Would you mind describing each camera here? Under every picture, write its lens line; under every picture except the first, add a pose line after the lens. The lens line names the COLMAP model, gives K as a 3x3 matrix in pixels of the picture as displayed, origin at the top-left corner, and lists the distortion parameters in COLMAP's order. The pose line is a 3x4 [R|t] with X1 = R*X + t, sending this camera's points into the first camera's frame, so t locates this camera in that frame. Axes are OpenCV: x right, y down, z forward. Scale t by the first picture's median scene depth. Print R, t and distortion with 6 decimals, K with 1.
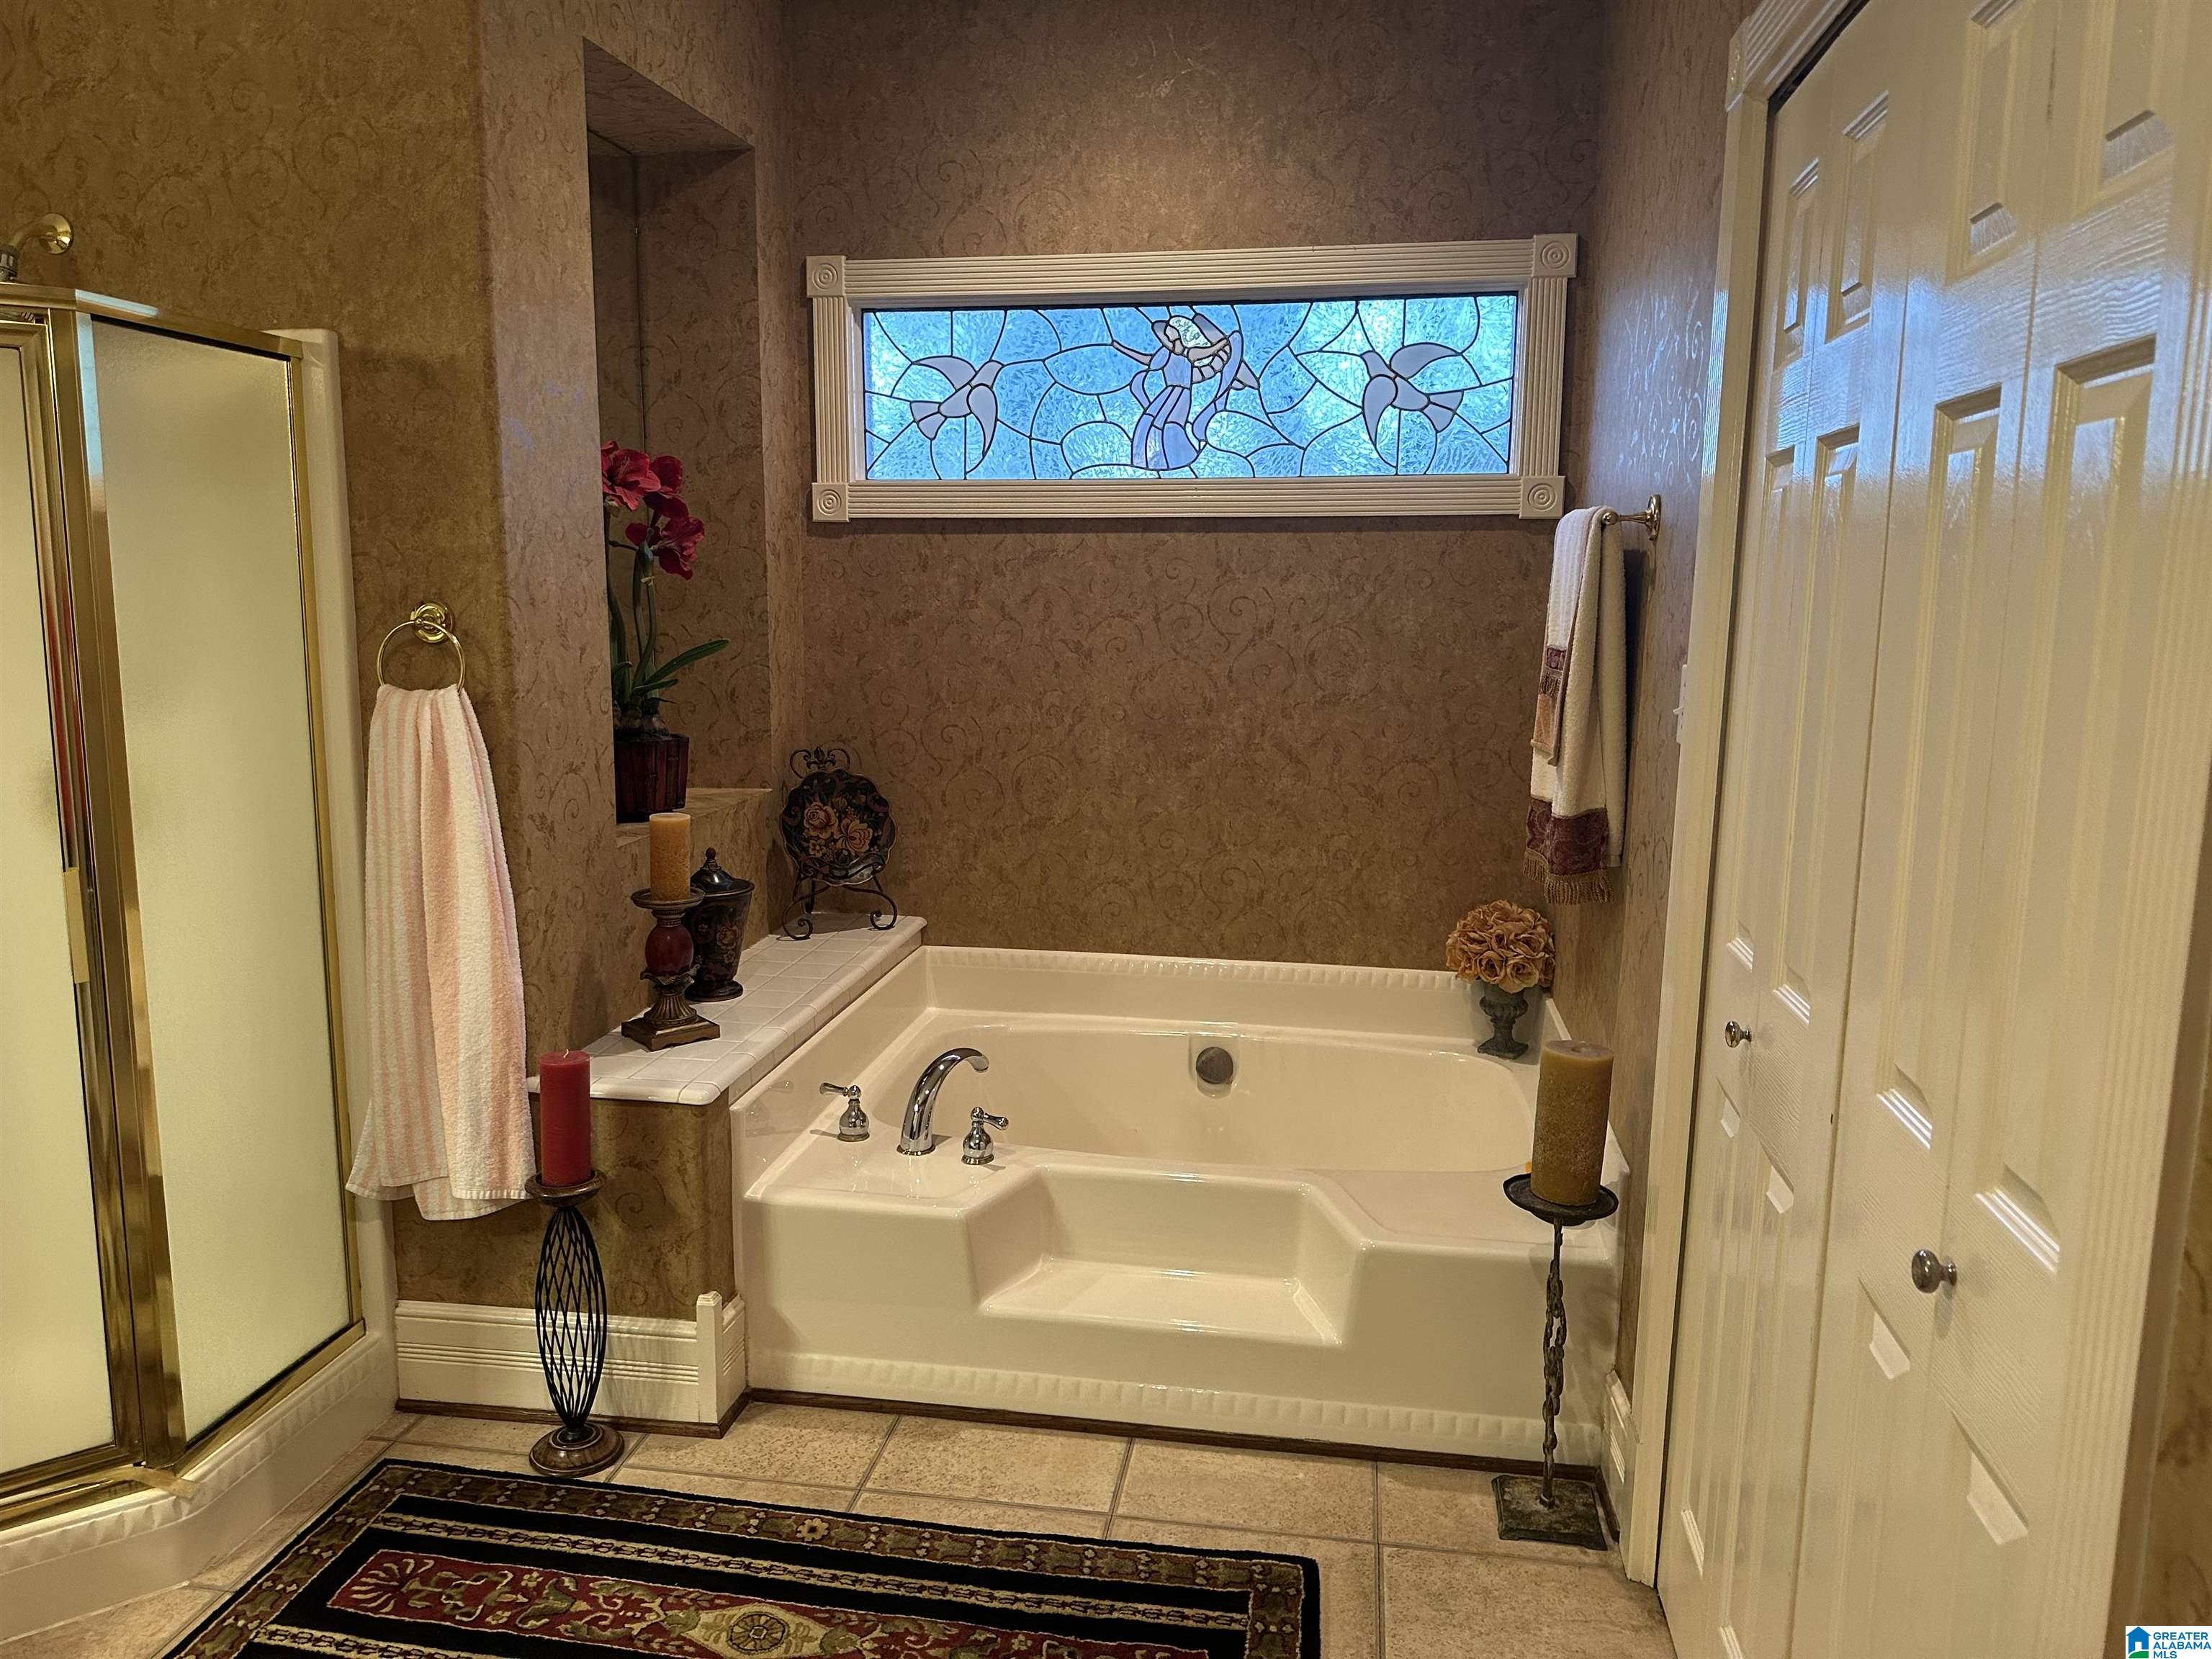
lens RADIAL K [[1568.0, 0, 1102.1], [0, 1568.0, 813.9], [0, 0, 1]] dist [0.122112, -0.170671]
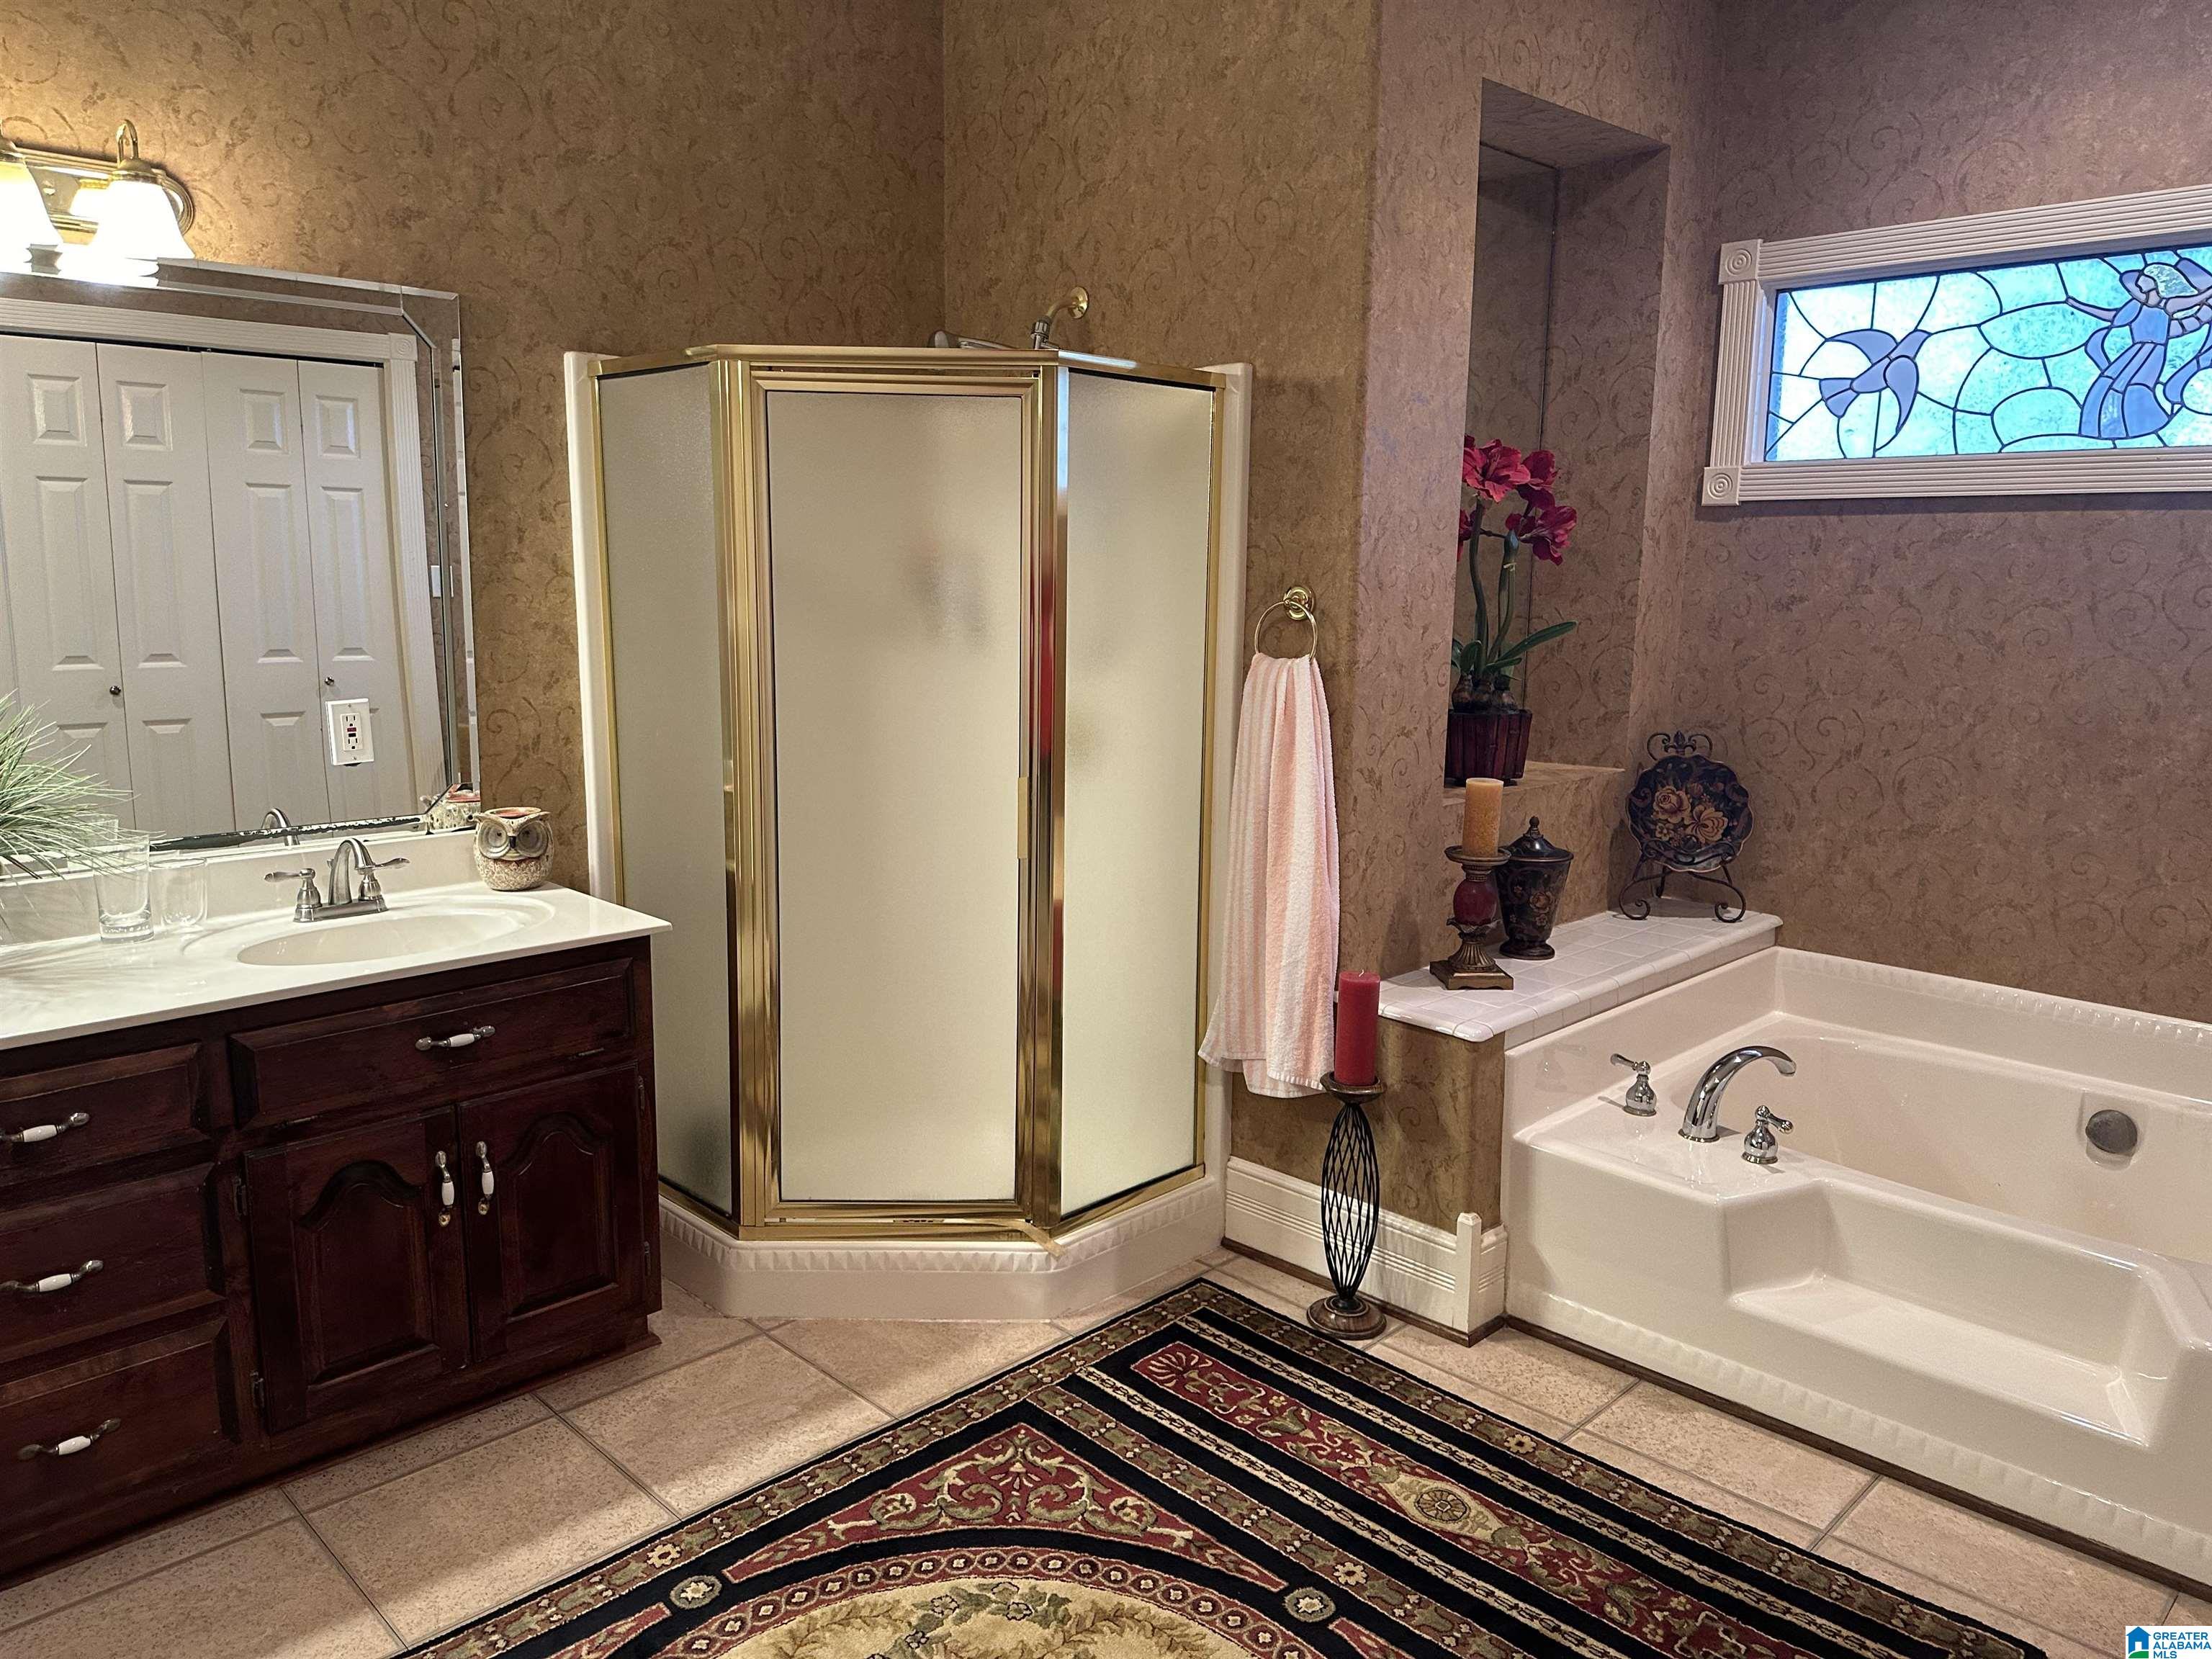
lens RADIAL K [[1568.0, 0, 1102.1], [0, 1568.0, 813.9], [0, 0, 1]] dist [0.122112, -0.170671]
pose [[0.810804, 0.095749, -0.577433, 0.145422], [-0.091832, 0.995121, 0.036063, 0.008917], [0.578069, 0.023787, 0.815641, -0.047368]]
